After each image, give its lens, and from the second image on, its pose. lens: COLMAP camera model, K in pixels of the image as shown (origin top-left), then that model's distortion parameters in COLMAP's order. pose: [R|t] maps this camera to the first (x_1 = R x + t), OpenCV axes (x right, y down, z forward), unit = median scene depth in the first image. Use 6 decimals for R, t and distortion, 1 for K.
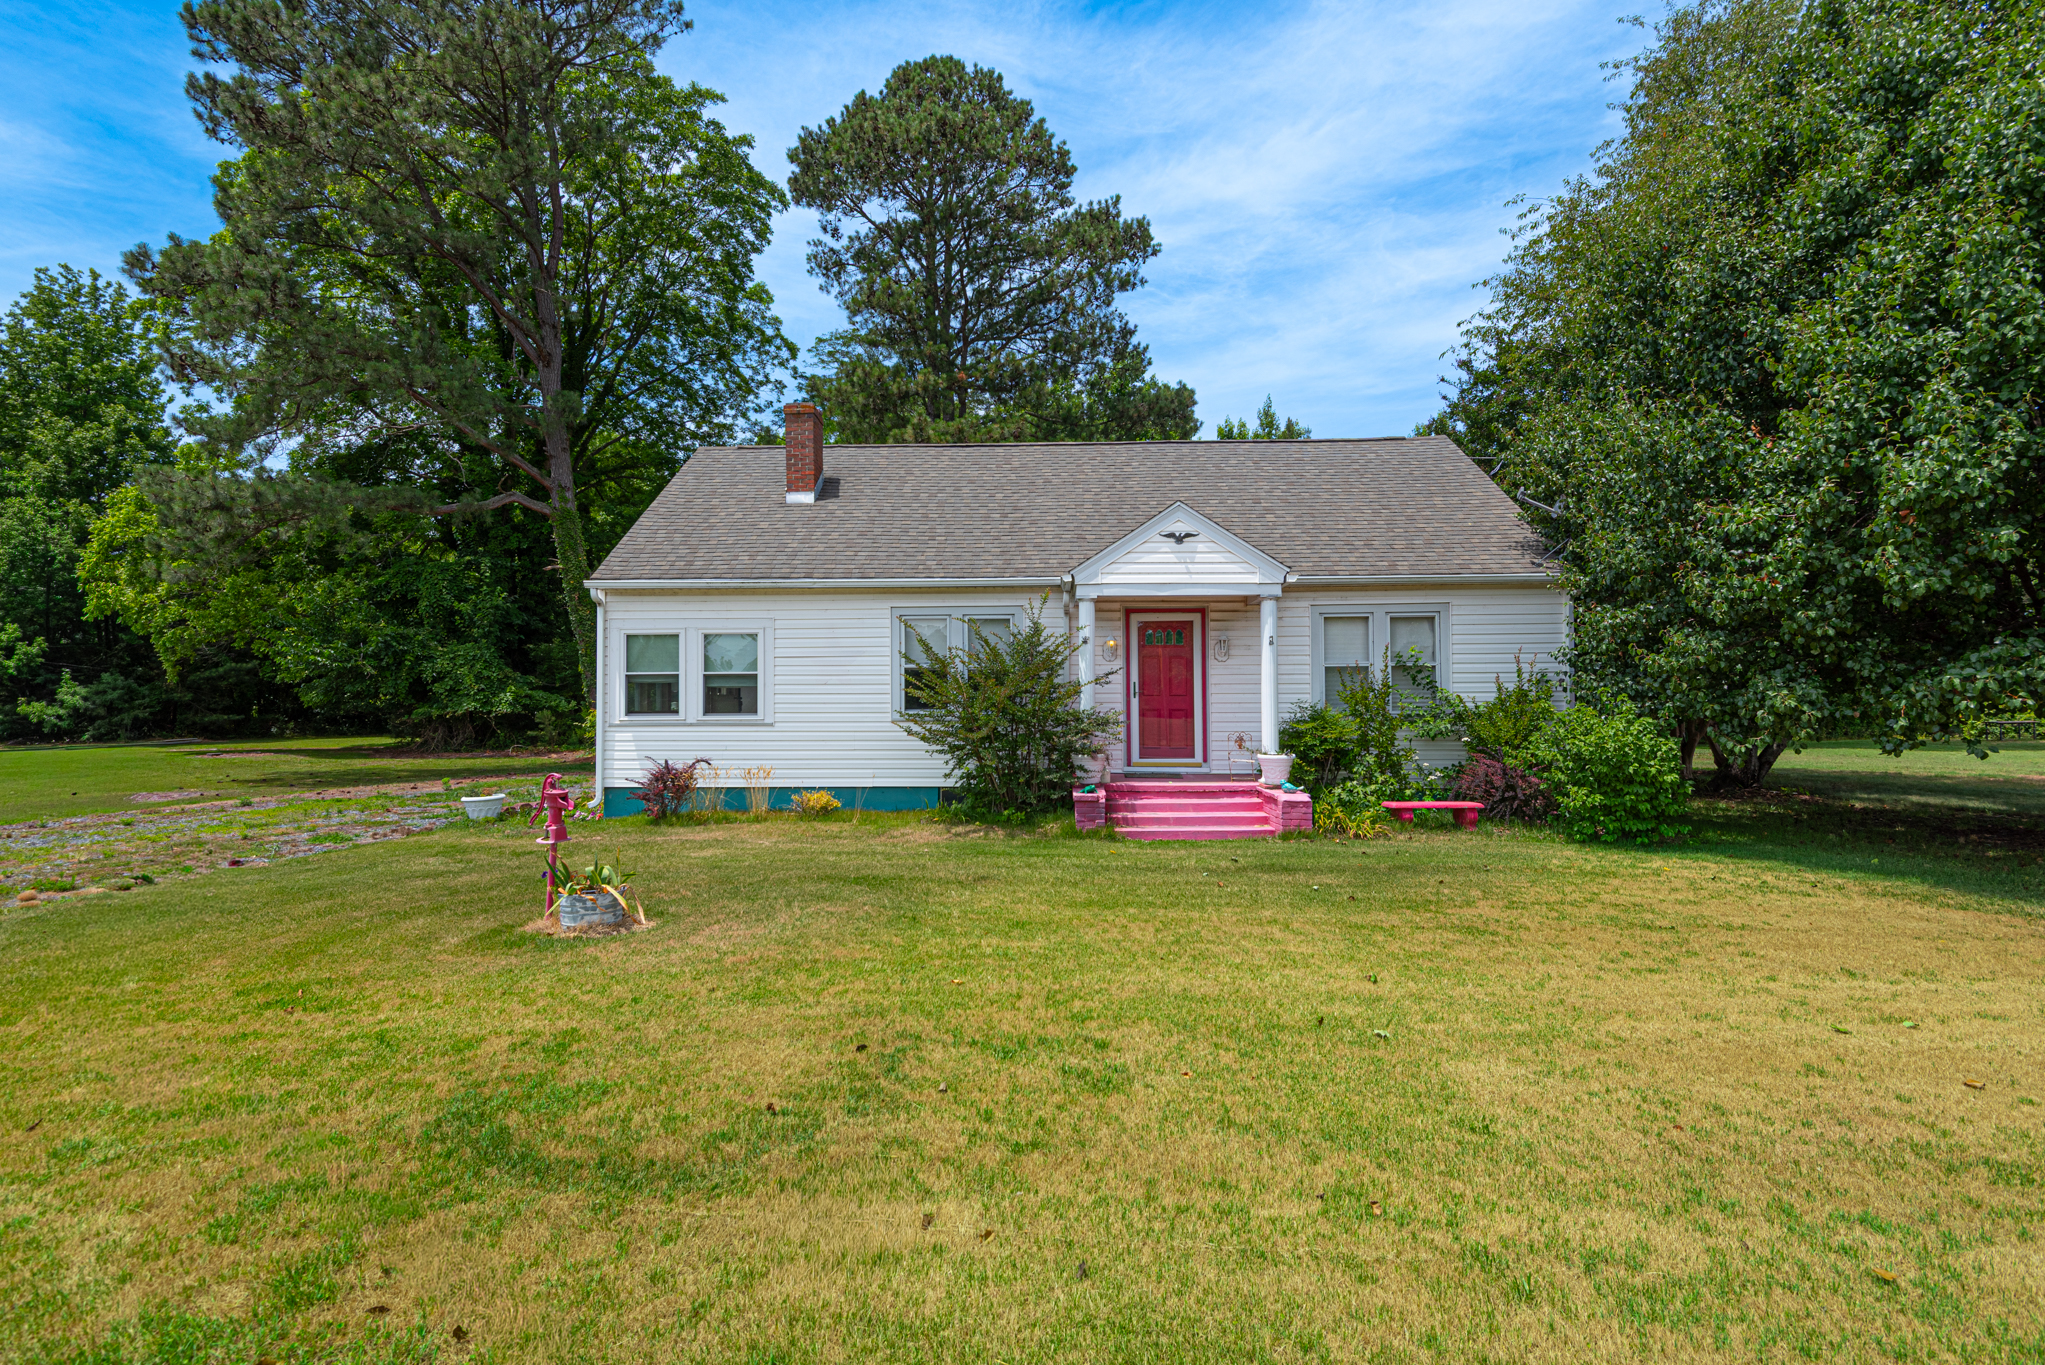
lens RADIAL K [[936.4, 0, 1020.0], [0, 936.4, 700.7], [0, 0, 1]] dist [0.018877, -0.007697]
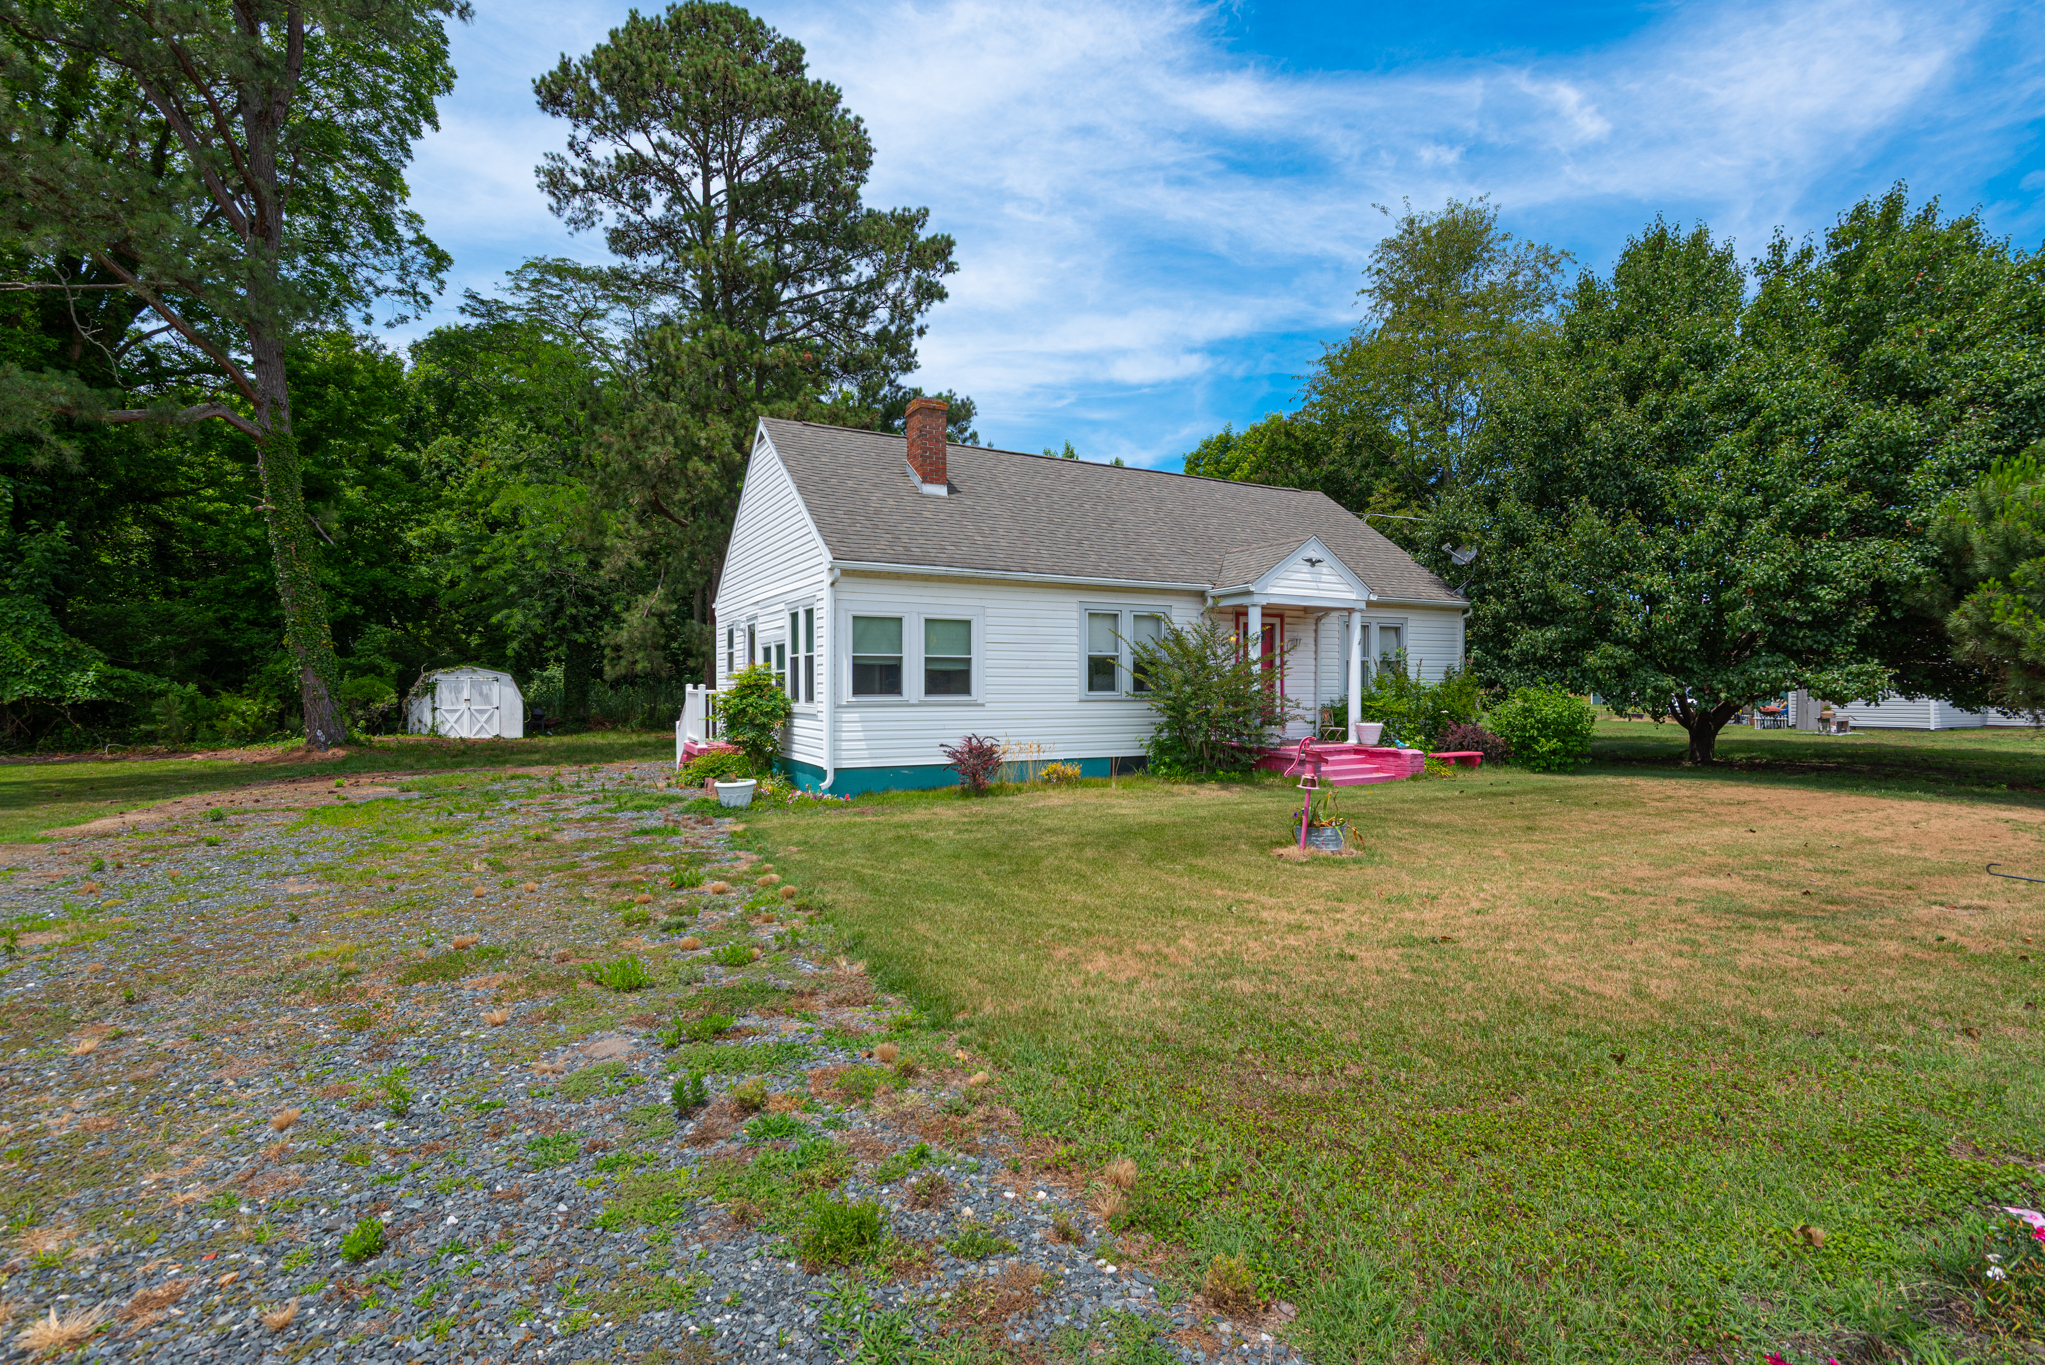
lens RADIAL K [[936.4, 0, 1029.1], [0, 936.4, 716.6], [0, 0, 1]] dist [0.018877, -0.007697]
pose [[0.861429, -0.011605, 0.507746, -0.768476], [-0.003109, 0.999600, 0.028121, 0.008743], [-0.507869, -0.025803, 0.861048, 0.040622]]
